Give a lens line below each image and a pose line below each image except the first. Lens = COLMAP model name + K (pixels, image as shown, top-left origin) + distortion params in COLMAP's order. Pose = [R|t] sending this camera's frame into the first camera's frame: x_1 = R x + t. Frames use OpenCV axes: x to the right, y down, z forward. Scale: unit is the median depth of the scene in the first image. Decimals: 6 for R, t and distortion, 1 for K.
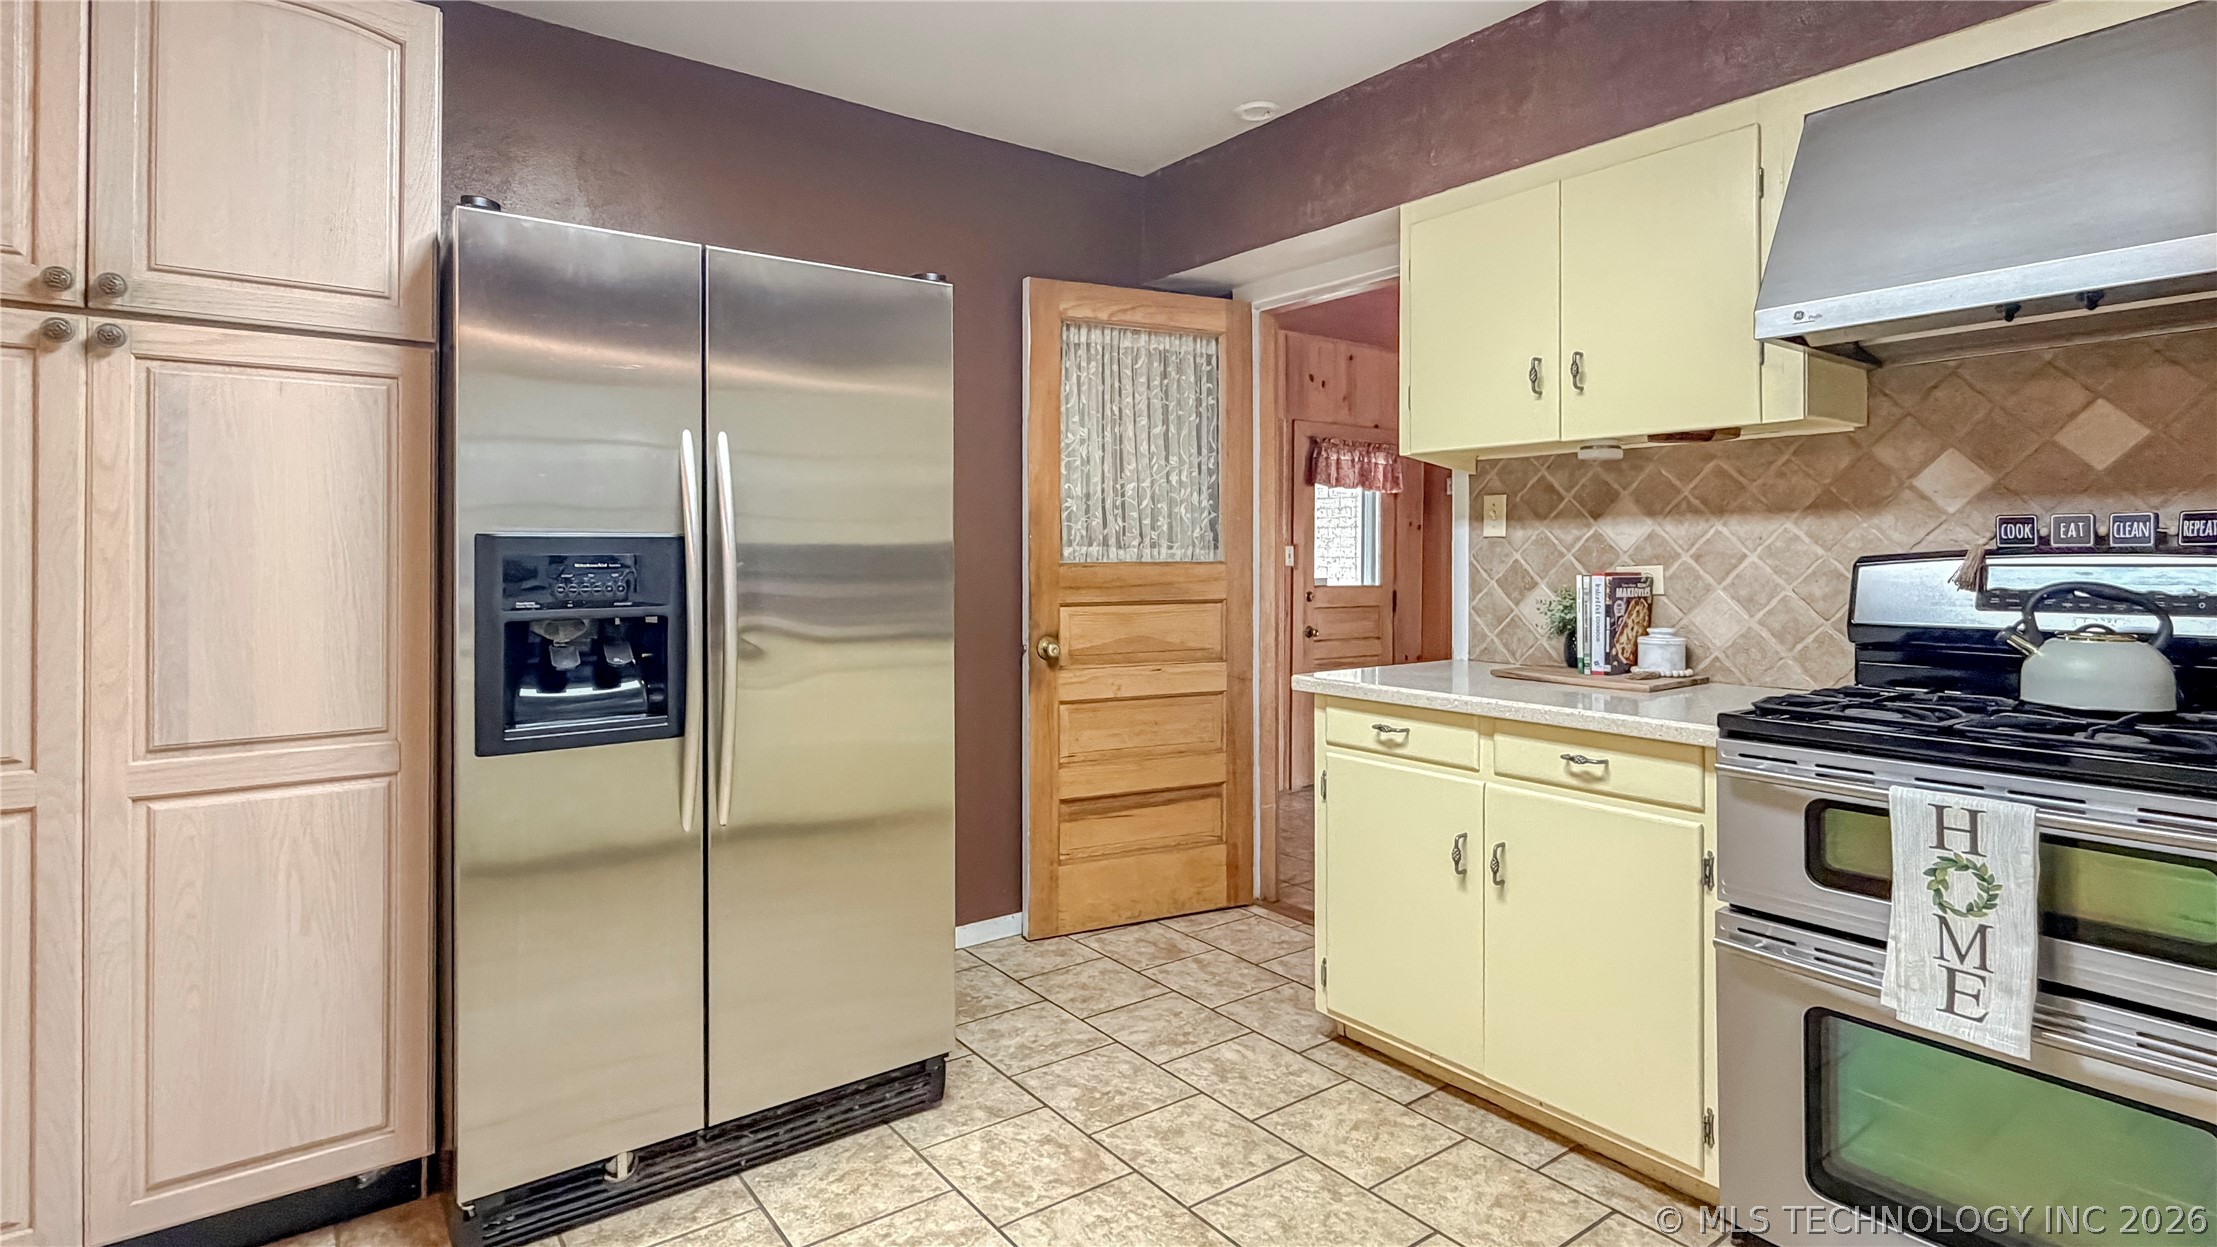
lens RADIAL K [[1089.2, 0, 1109.0], [0, 1089.2, 547.2], [0, 0, 1]] dist [-0.002583, 0.001691]
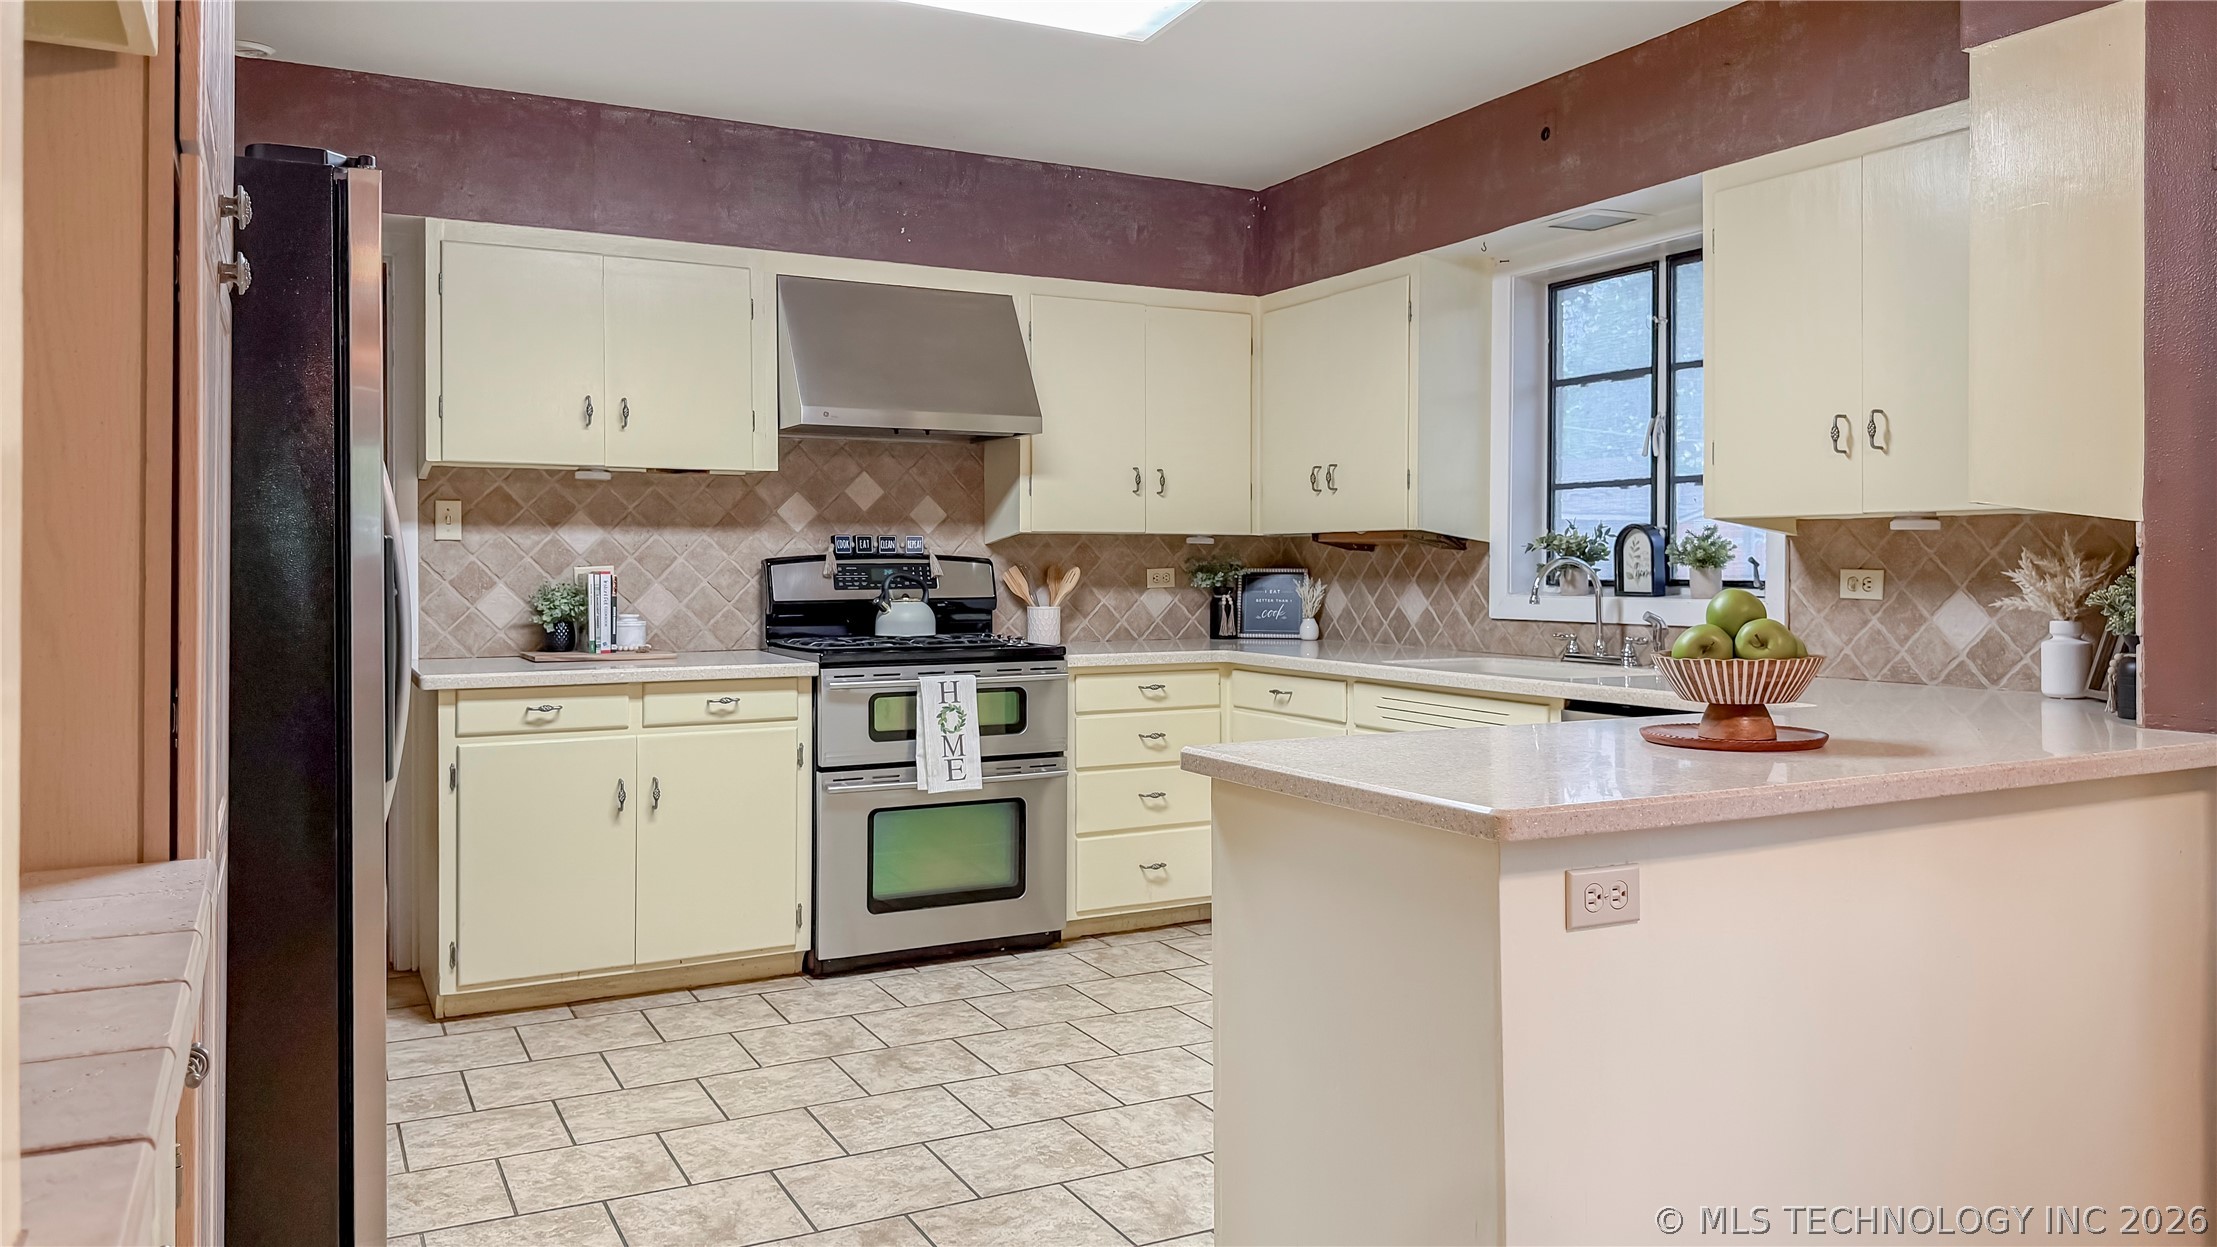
lens RADIAL K [[1603.8, 0, 1108.7], [0, 1603.8, 572.2], [0, 0, 1]] dist [0.117242, -0.135786]
pose [[0.156785, -0.009064, 0.987591, -1.573822], [-0.009665, 0.999896, 0.010711, -0.001634], [-0.987585, -0.011224, 0.156681, 0.167011]]
